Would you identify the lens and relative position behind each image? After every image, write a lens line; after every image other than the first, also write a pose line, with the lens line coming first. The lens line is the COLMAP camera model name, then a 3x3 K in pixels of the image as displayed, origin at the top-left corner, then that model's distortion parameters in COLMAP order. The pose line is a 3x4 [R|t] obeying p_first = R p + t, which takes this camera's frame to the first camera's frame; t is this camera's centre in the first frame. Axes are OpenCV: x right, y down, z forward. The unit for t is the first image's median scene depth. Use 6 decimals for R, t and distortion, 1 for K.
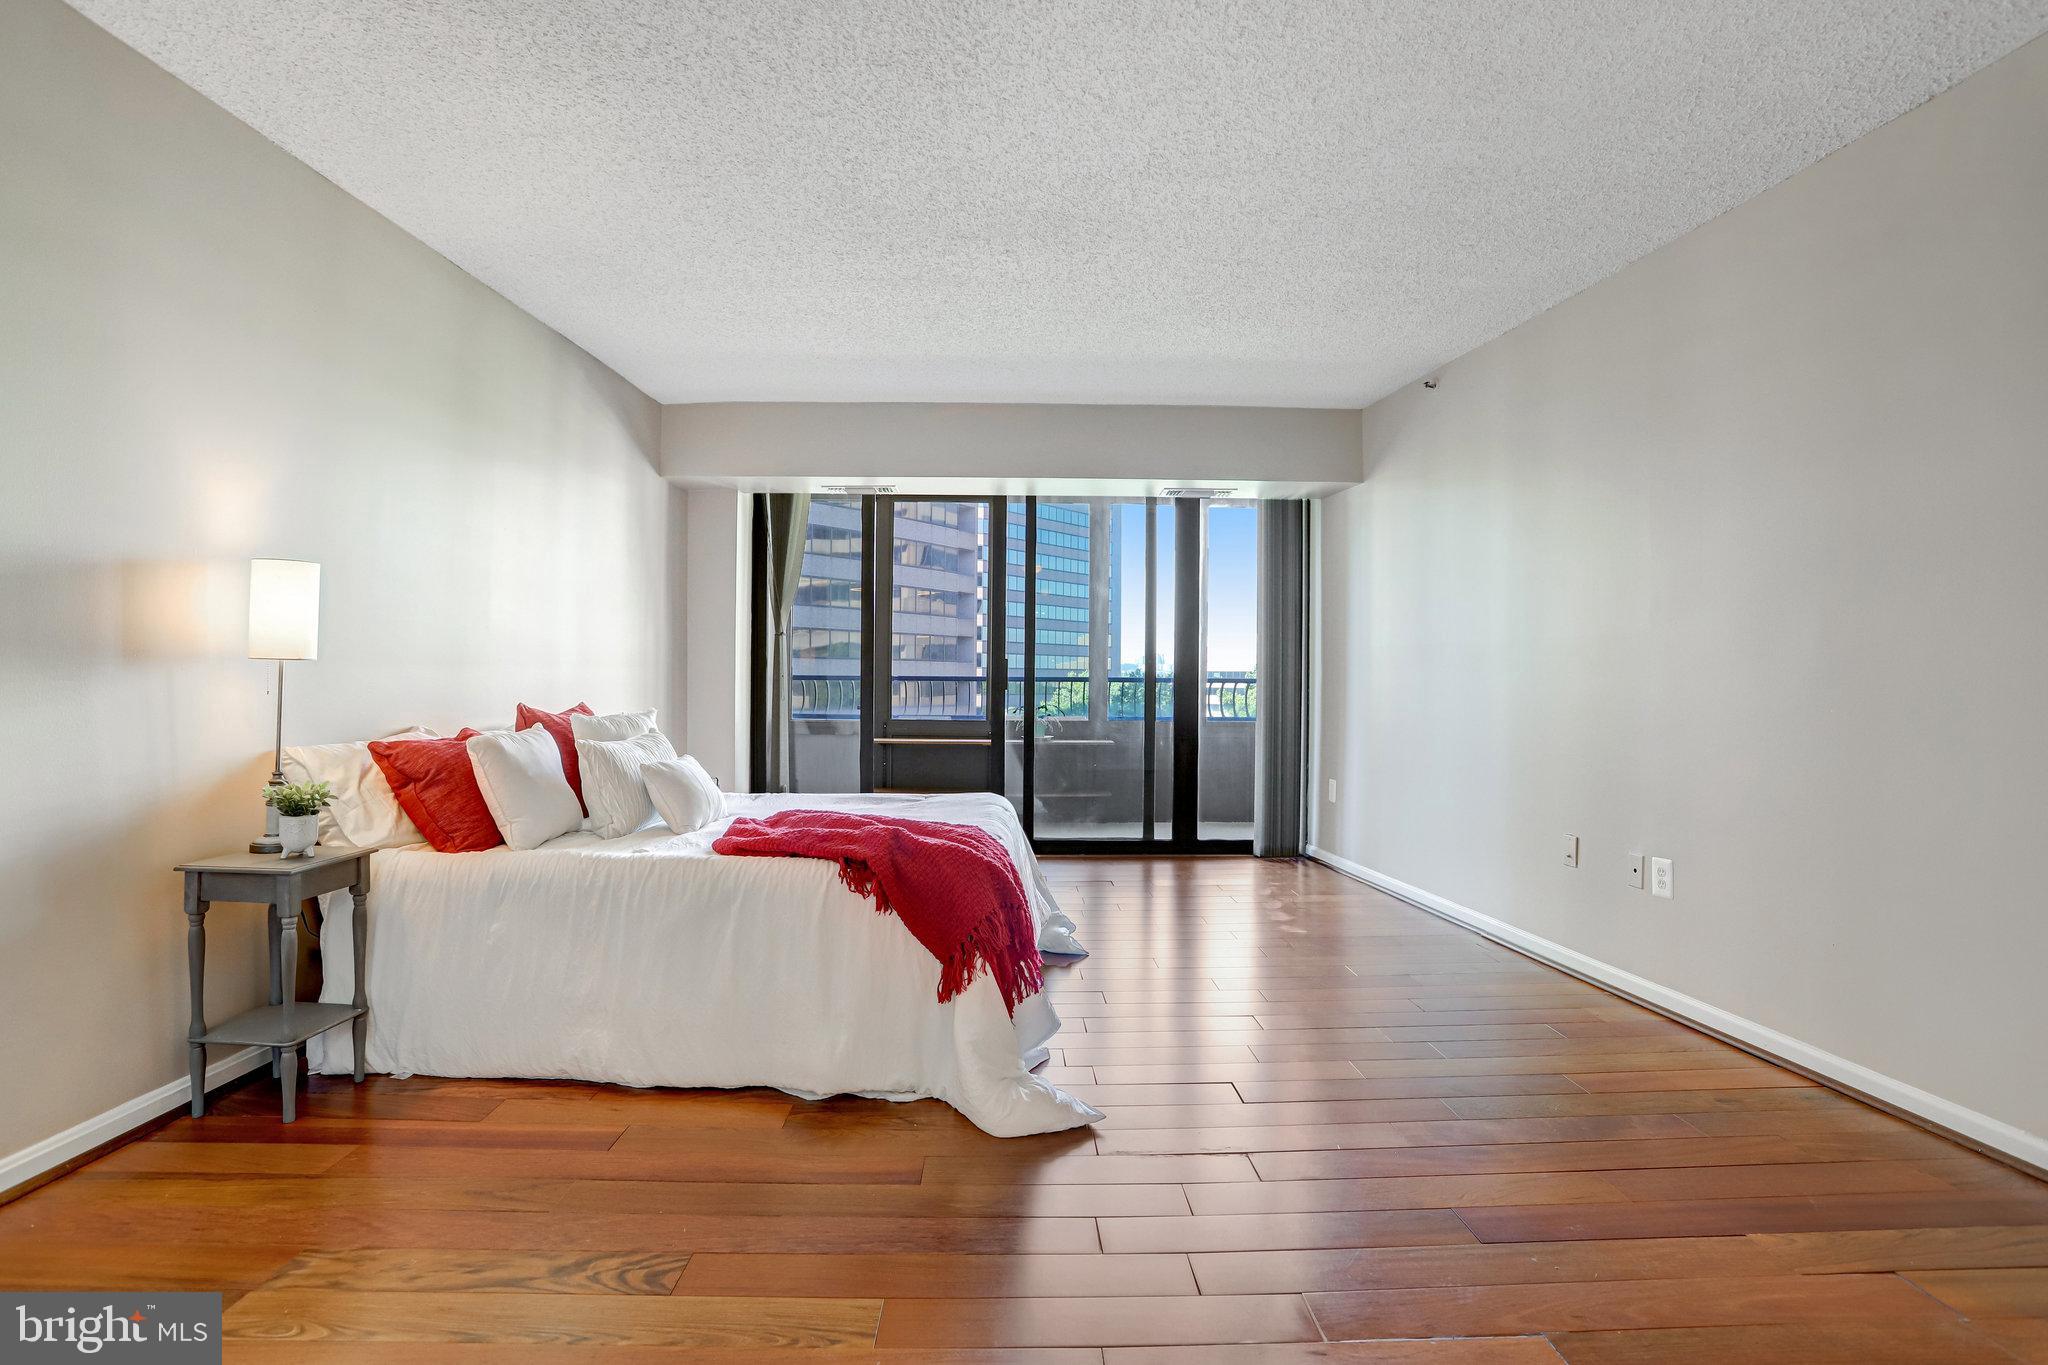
lens RADIAL K [[1012.9, 0, 1037.5], [0, 1012.9, 662.8], [0, 0, 1]] dist [-0.067487, 0.026452]
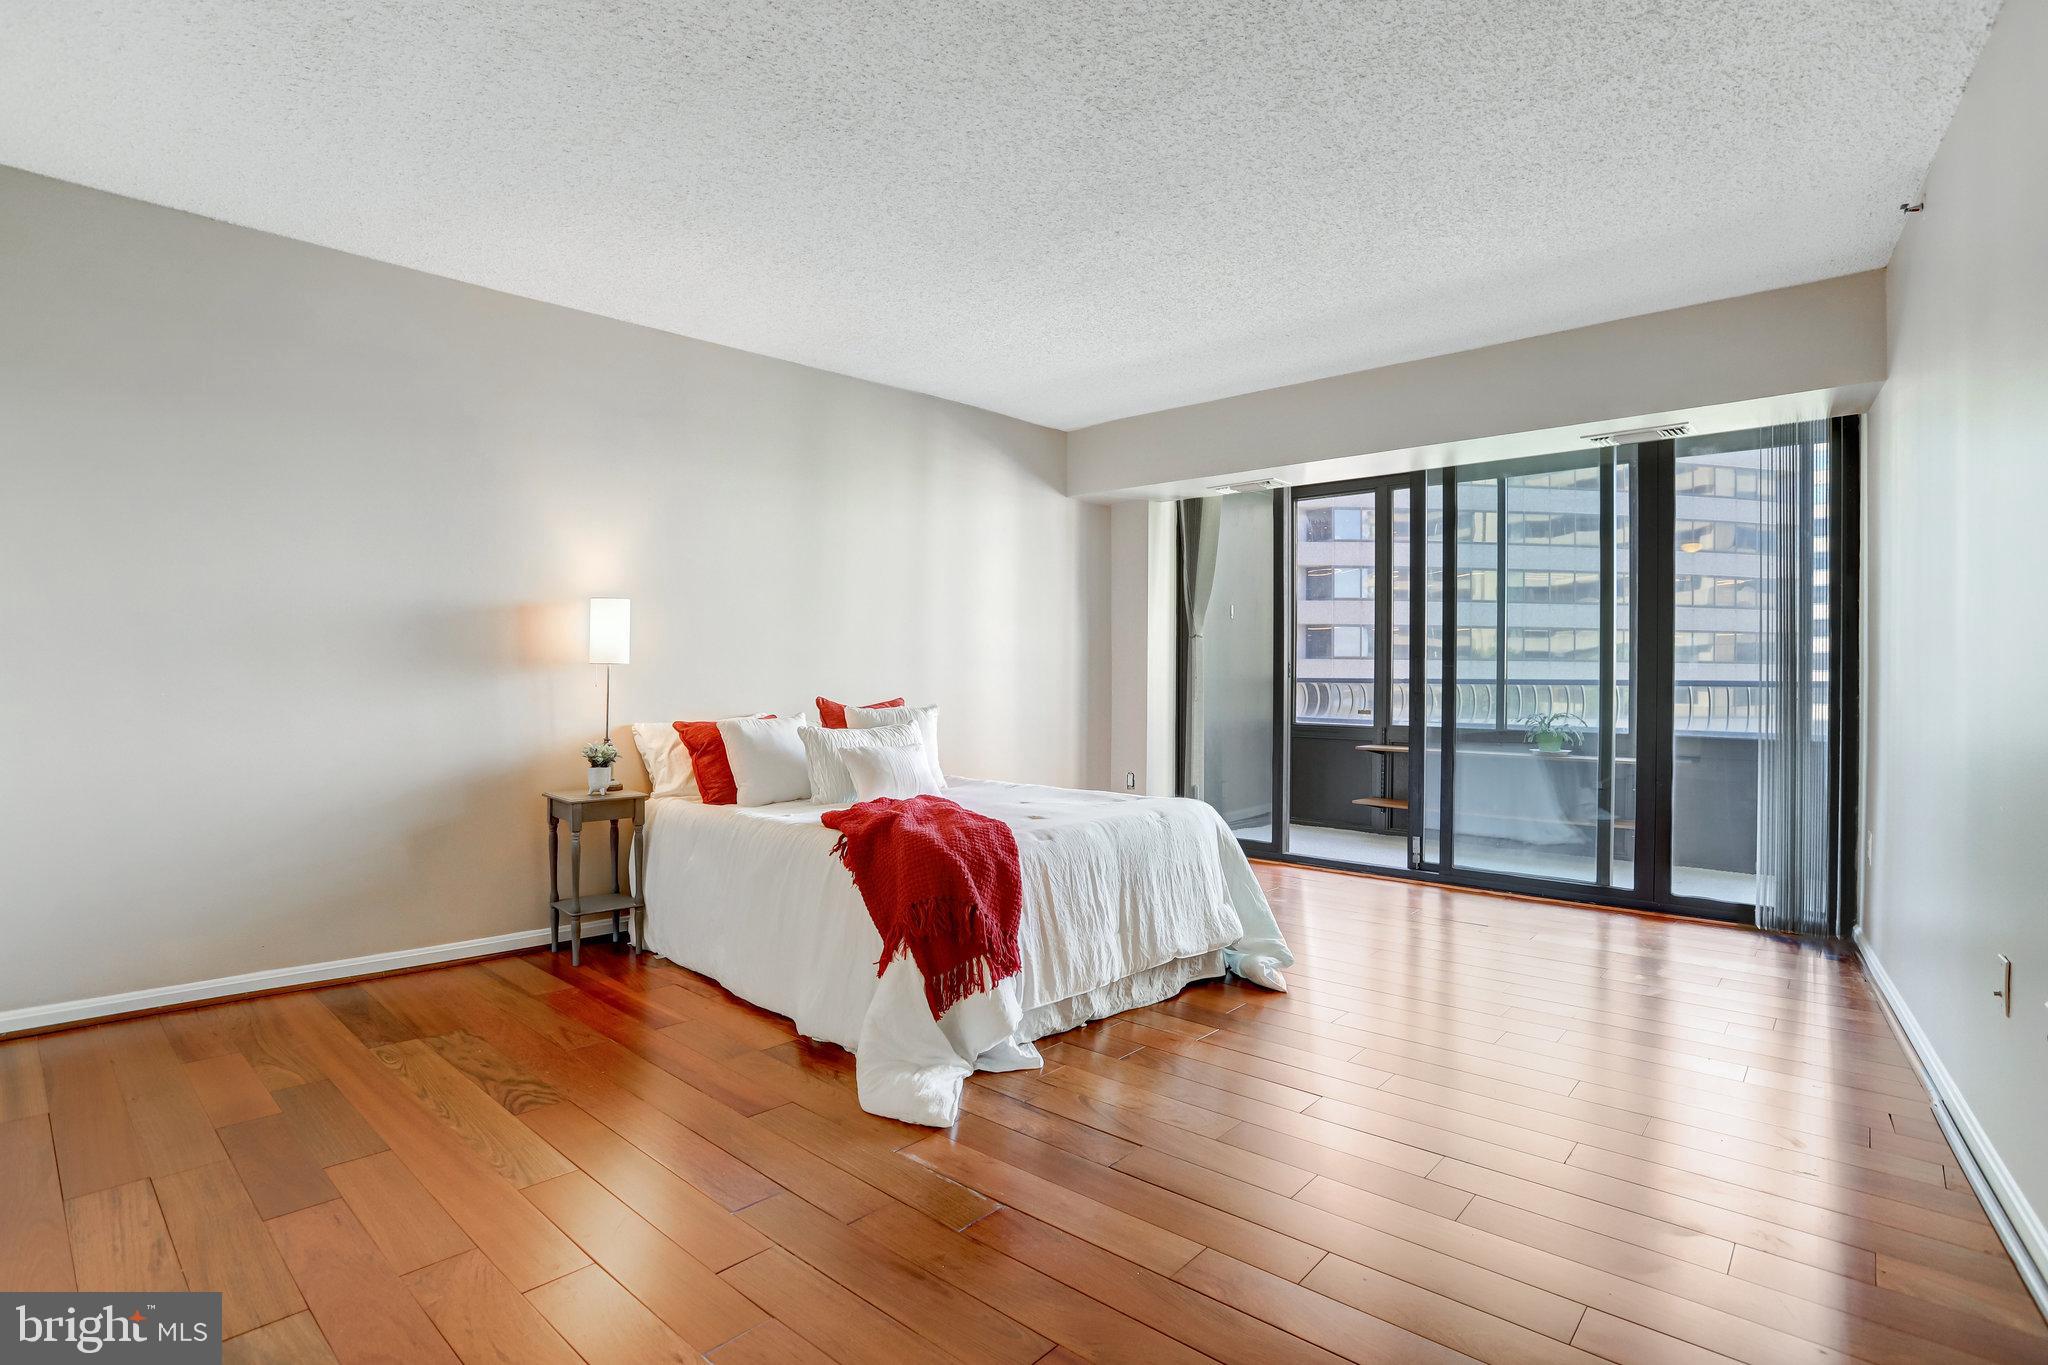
lens RADIAL K [[1012.9, 0, 1020.6], [0, 1012.9, 684.4], [0, 0, 1]] dist [-0.067487, 0.026452]
pose [[0.720657, 0.000334, -0.693291, 0.667290], [0.009989, 0.999891, 0.010865, 0.015495], [0.693219, -0.014755, 0.720576, 0.299273]]
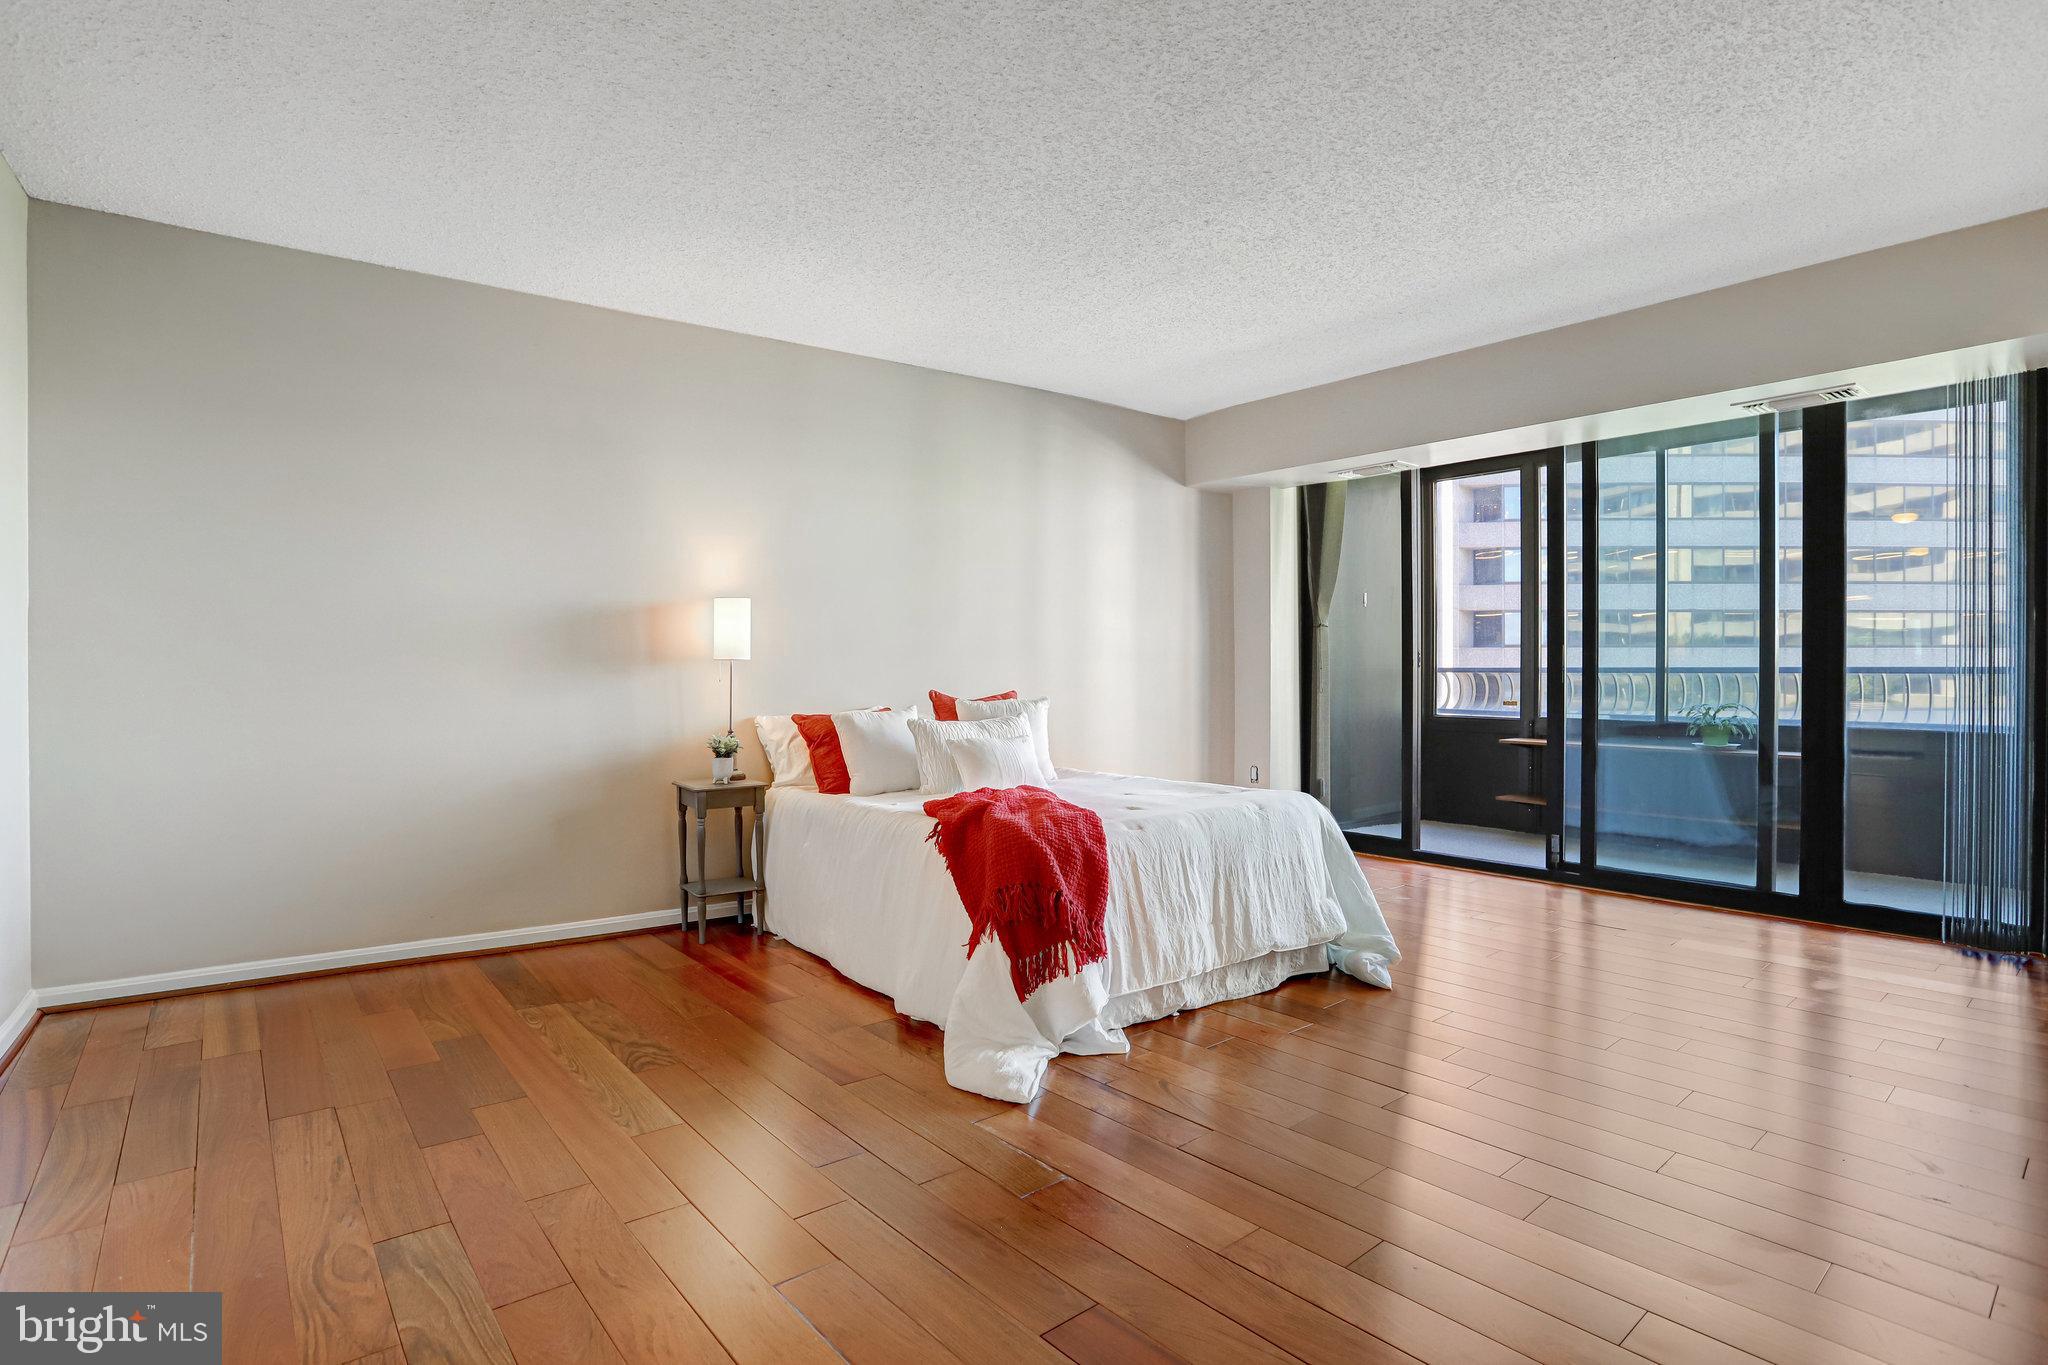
lens RADIAL K [[1012.9, 0, 989.1], [0, 1012.9, 687.3], [0, 0, 1]] dist [-0.067487, 0.026452]
pose [[0.607608, 0.003568, -0.794229, 0.696076], [0.018647, 0.999650, 0.018757, 0.015934], [0.794018, -0.026207, 0.607329, 0.305572]]
